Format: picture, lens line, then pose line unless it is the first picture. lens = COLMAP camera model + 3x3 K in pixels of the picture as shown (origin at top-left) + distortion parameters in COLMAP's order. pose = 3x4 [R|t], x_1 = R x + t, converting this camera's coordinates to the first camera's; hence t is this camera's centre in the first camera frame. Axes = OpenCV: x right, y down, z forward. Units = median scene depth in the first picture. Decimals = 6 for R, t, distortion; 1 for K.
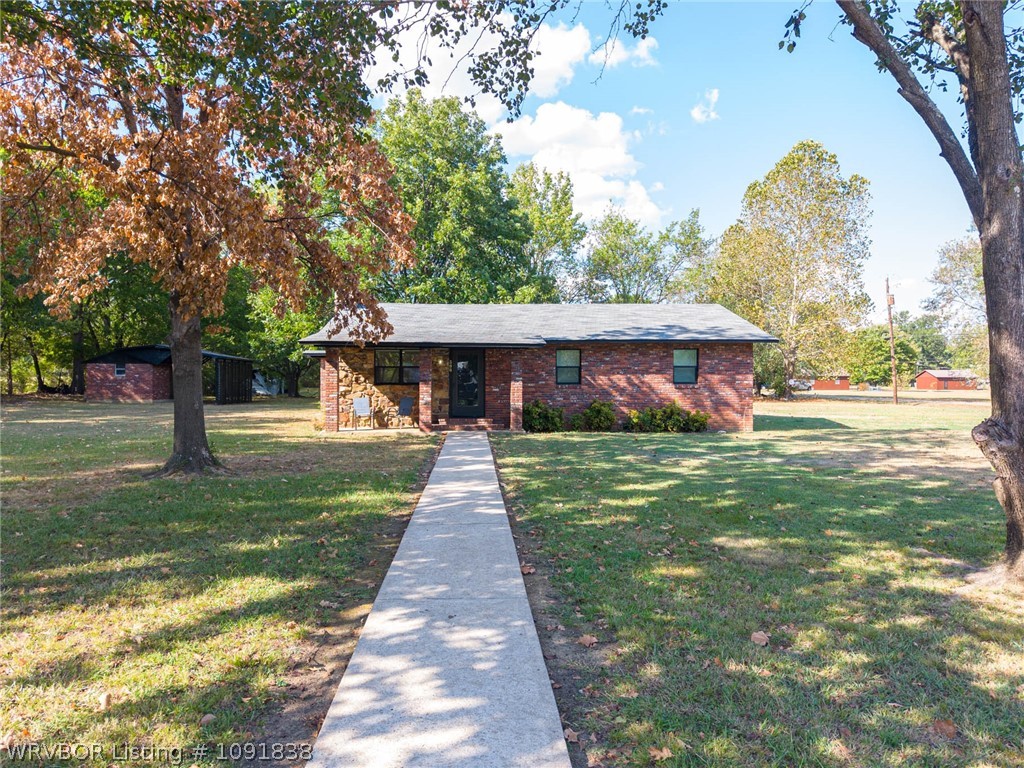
lens RADIAL K [[691.6, 0, 497.7], [0, 691.6, 384.7], [0, 0, 1]] dist [0.005956, -0.003893]
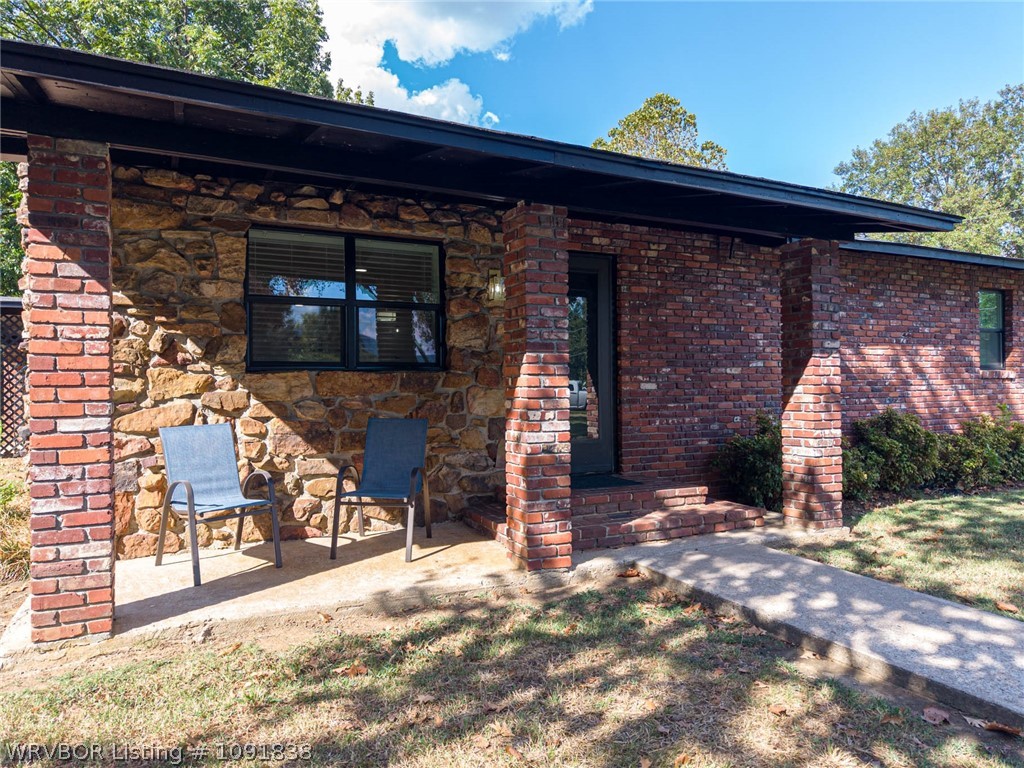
lens RADIAL K [[691.6, 0, 497.7], [0, 691.6, 384.7], [0, 0, 1]] dist [0.005956, -0.003893]
pose [[0.911788, -0.007885, 0.410586, -0.195779], [0.011114, 0.999923, -0.005478, 0.007448], [-0.410511, 0.009558, 0.911806, 0.732914]]
